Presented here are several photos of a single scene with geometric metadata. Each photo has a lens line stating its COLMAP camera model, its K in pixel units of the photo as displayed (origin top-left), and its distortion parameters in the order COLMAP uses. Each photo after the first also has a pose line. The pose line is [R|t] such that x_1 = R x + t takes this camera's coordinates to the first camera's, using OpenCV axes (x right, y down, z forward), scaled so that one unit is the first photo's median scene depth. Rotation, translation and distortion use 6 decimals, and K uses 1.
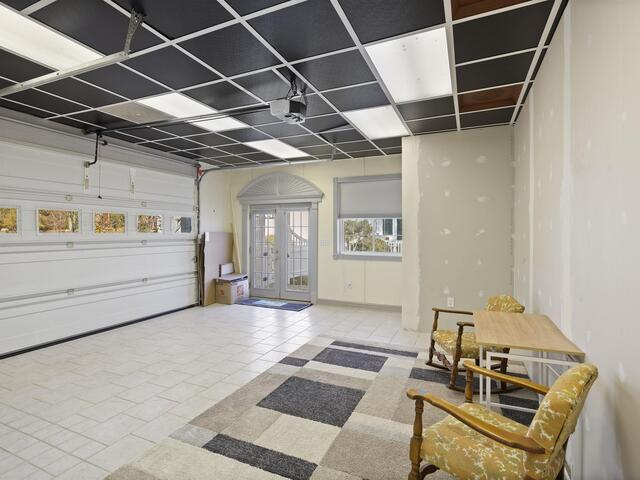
lens RADIAL K [[342.5, 0, 318.3], [0, 342.5, 237.4], [0, 0, 1]] dist [-0.000577, -0.001139]
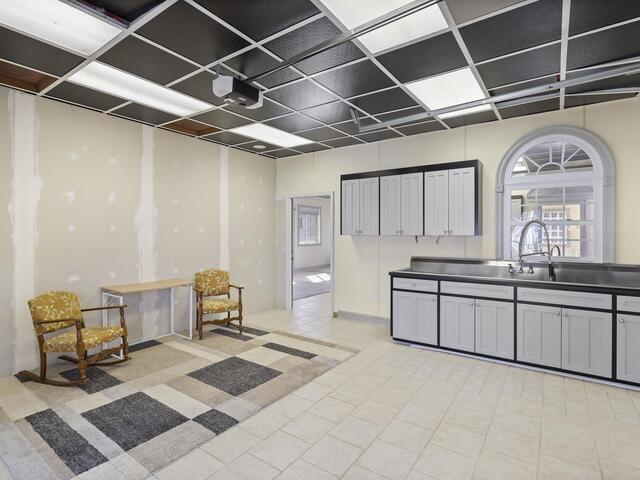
lens RADIAL K [[342.5, 0, 319.0], [0, 342.5, 238.2], [0, 0, 1]] dist [-0.000577, -0.001139]
pose [[-0.985209, -0.004515, 0.171298, -0.432549], [-0.002760, 0.999941, 0.010479, -0.009805], [-0.171336, 0.009851, -0.985163, 1.822013]]
